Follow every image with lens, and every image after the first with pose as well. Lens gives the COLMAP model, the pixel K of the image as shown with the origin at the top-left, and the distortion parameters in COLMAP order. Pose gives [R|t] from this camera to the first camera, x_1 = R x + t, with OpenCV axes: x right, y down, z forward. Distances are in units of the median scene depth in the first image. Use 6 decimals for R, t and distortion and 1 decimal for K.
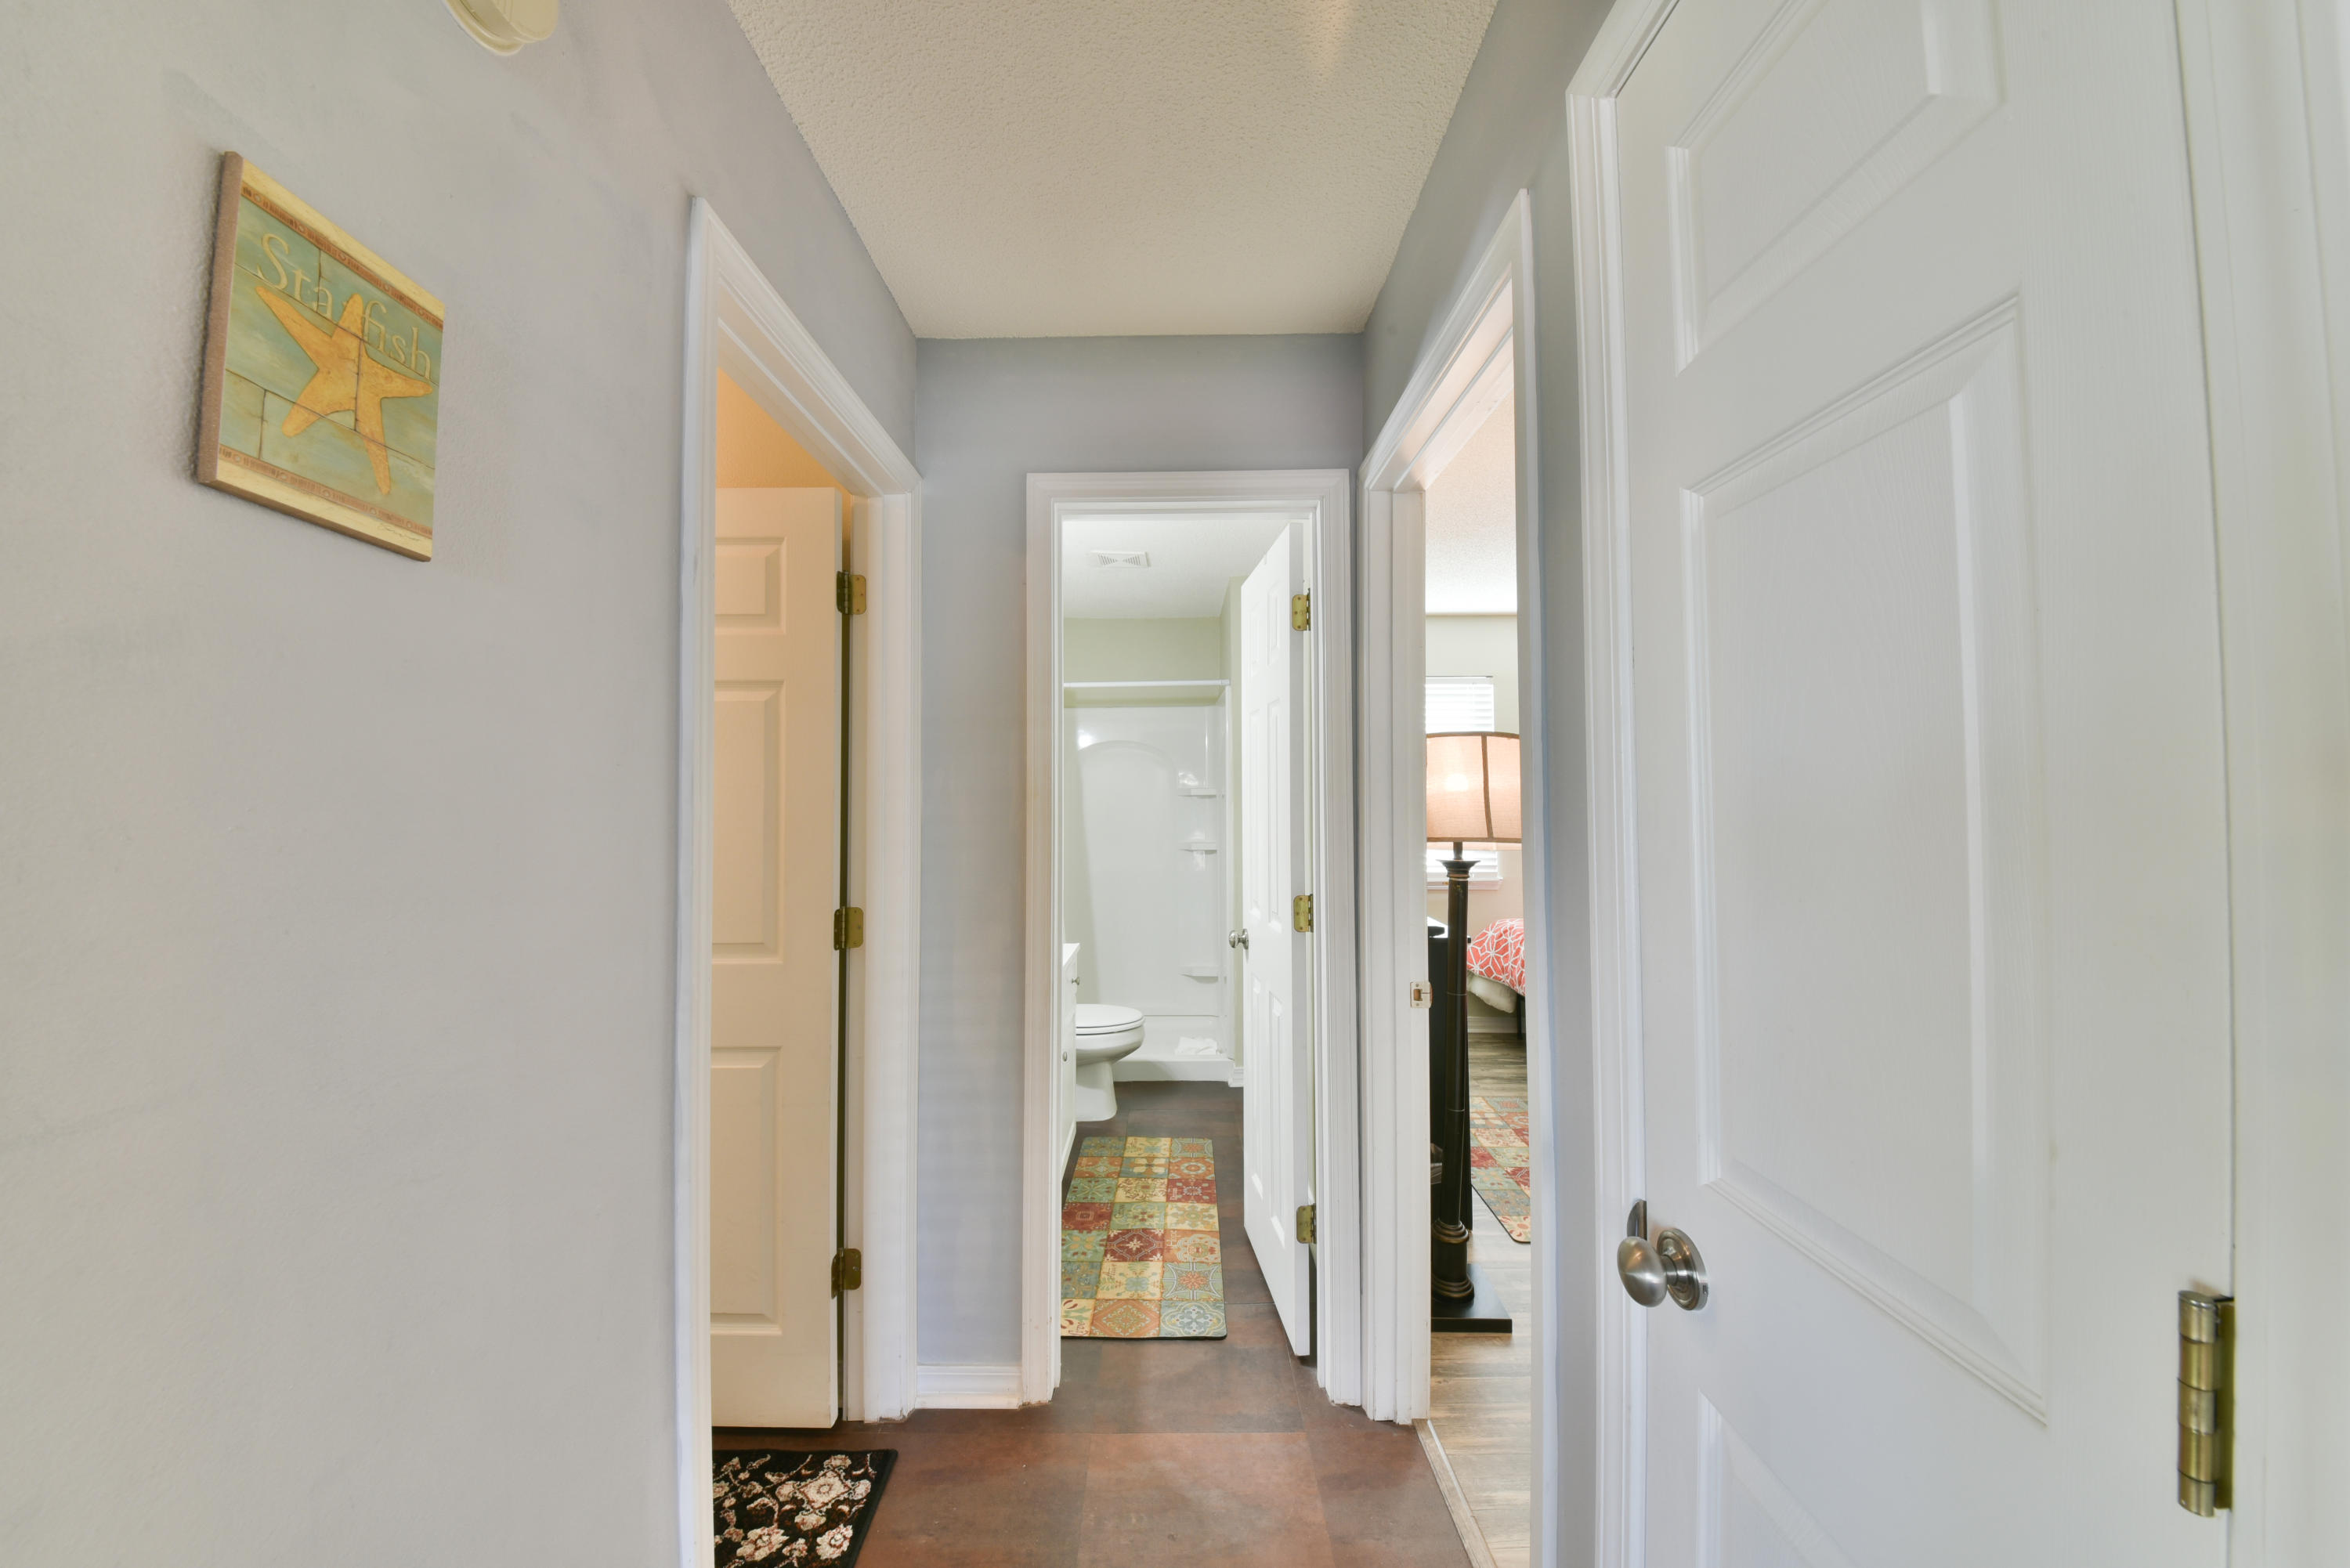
lens RADIAL K [[819.6, 0, 1175.0], [0, 819.6, 784.0], [0, 0, 1]] dist [0.000892, -0.009480]
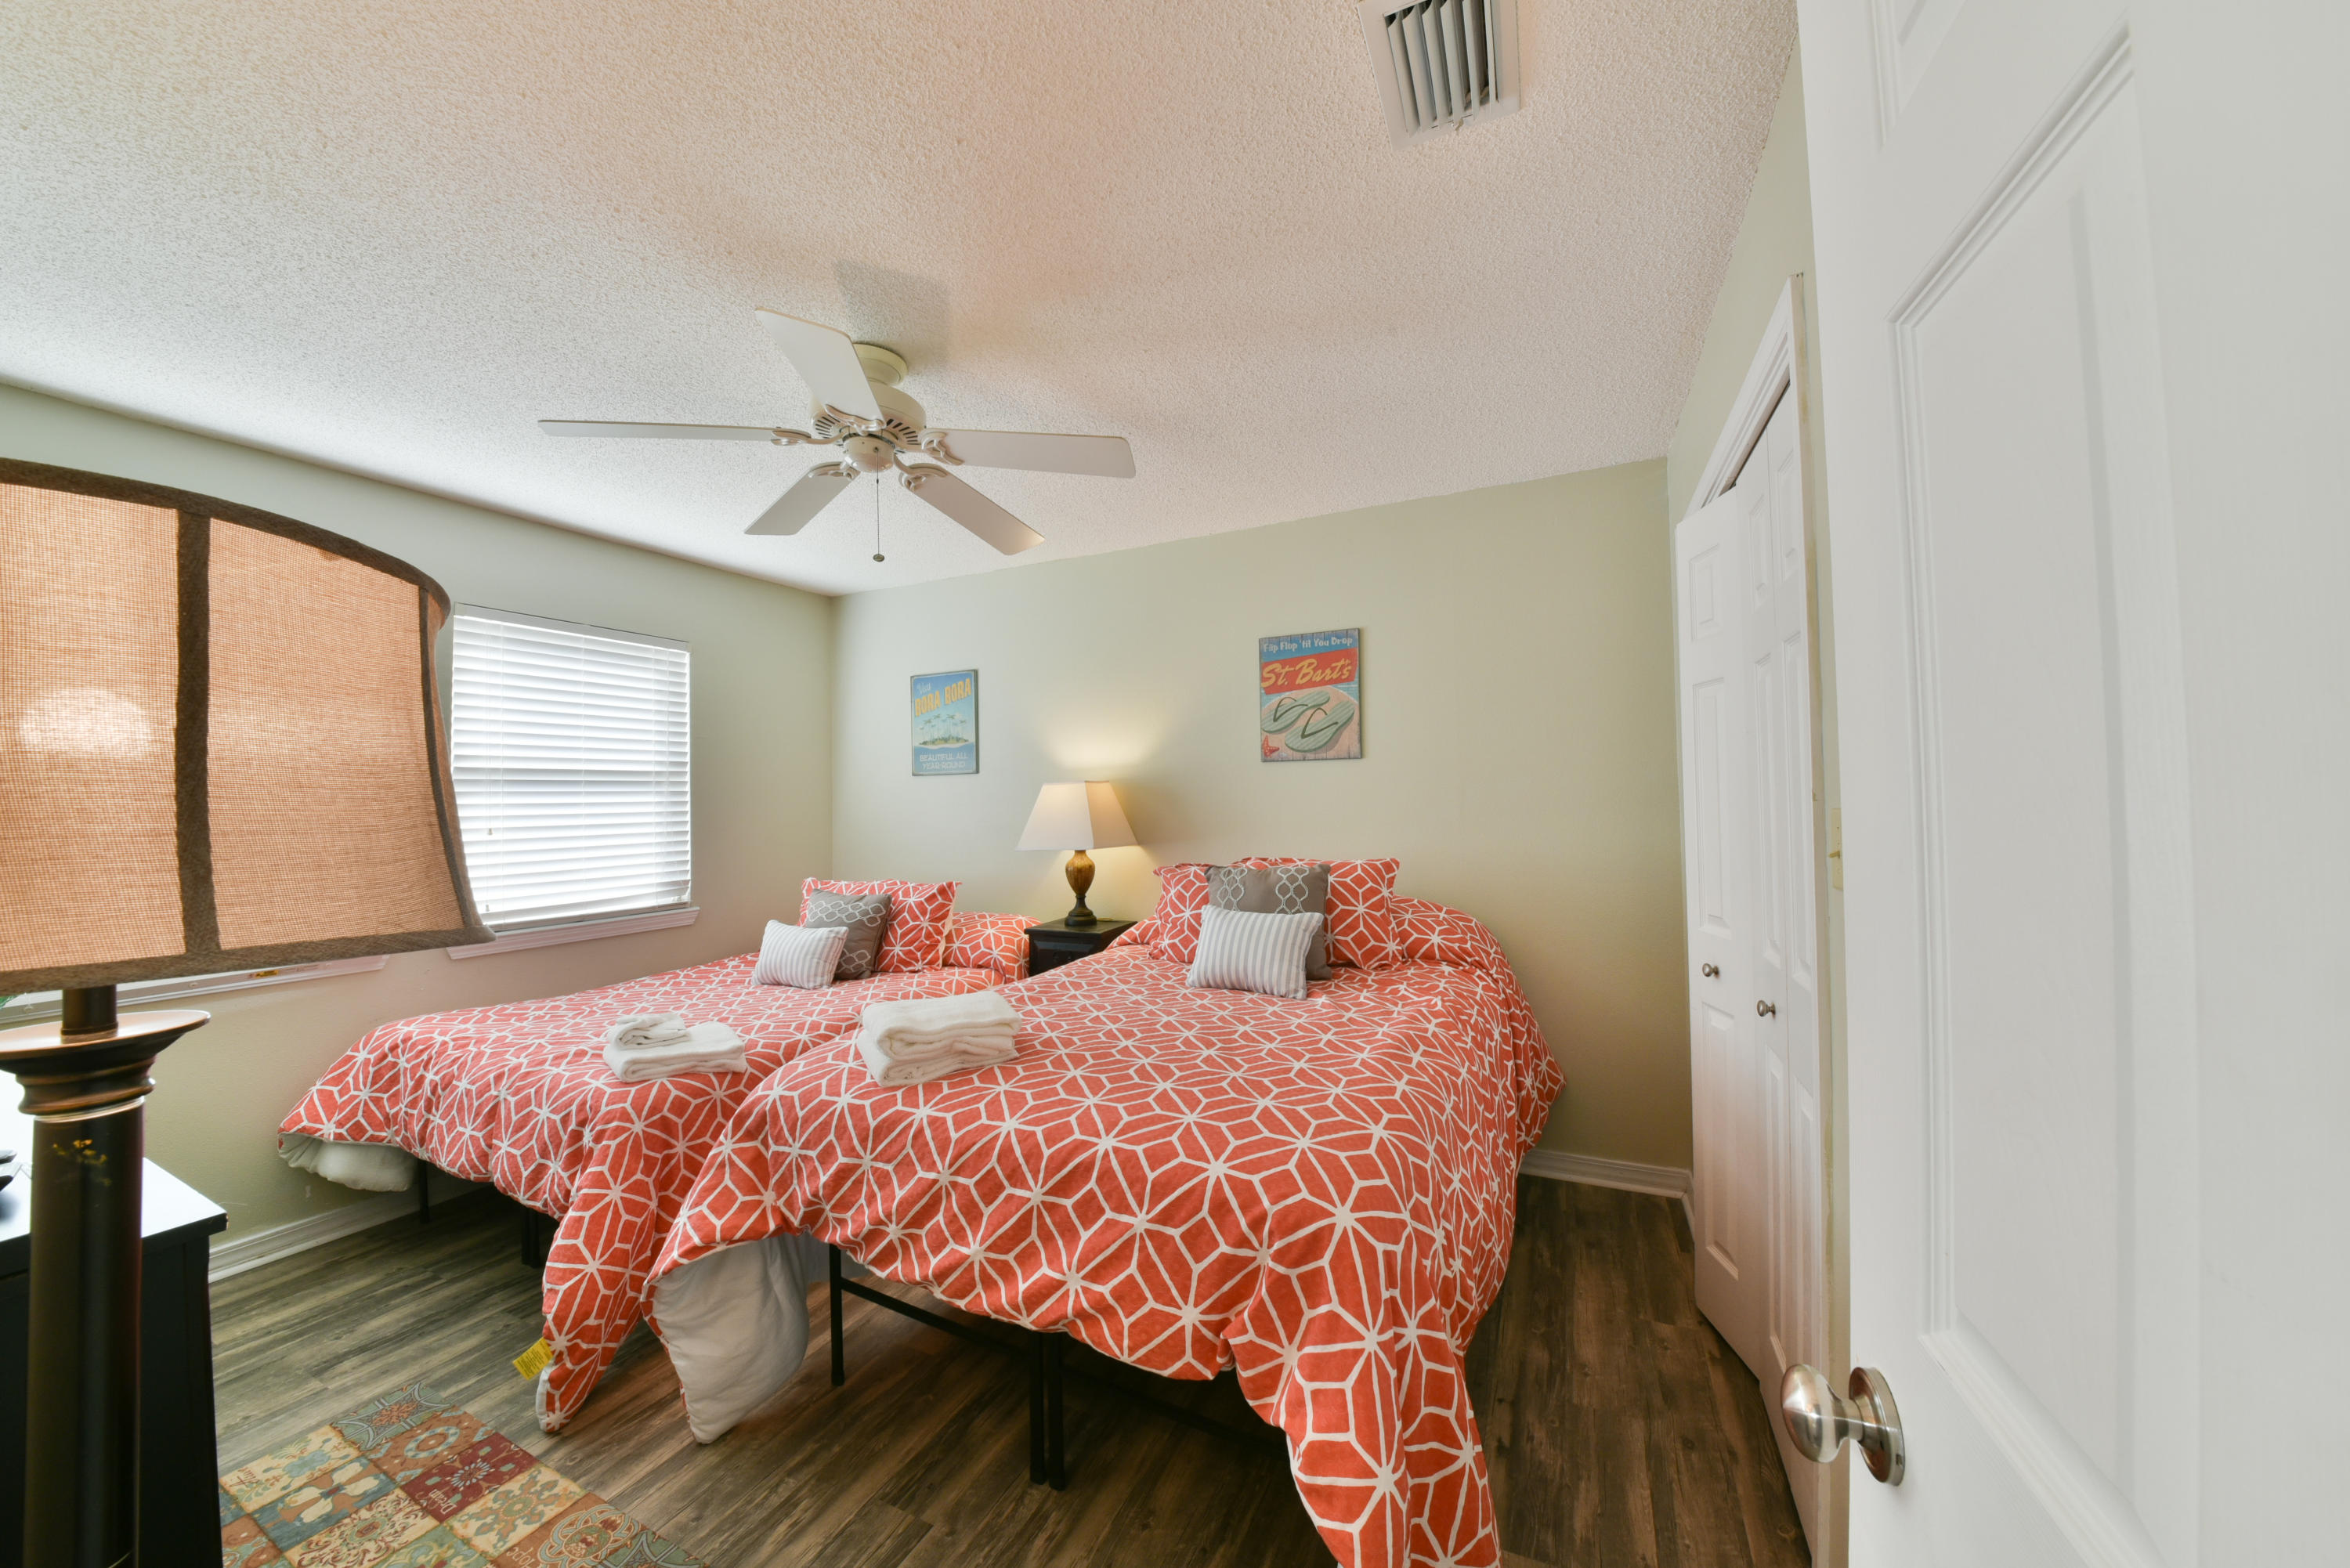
lens RADIAL K [[819.6, 0, 1175.0], [0, 819.6, 784.0], [0, 0, 1]] dist [0.000892, -0.009480]
pose [[0.425800, 0.022365, 0.904541, 0.180844], [-0.001389, 0.999709, -0.024064, 0.014516], [-0.904816, 0.008990, 0.425708, 0.404520]]
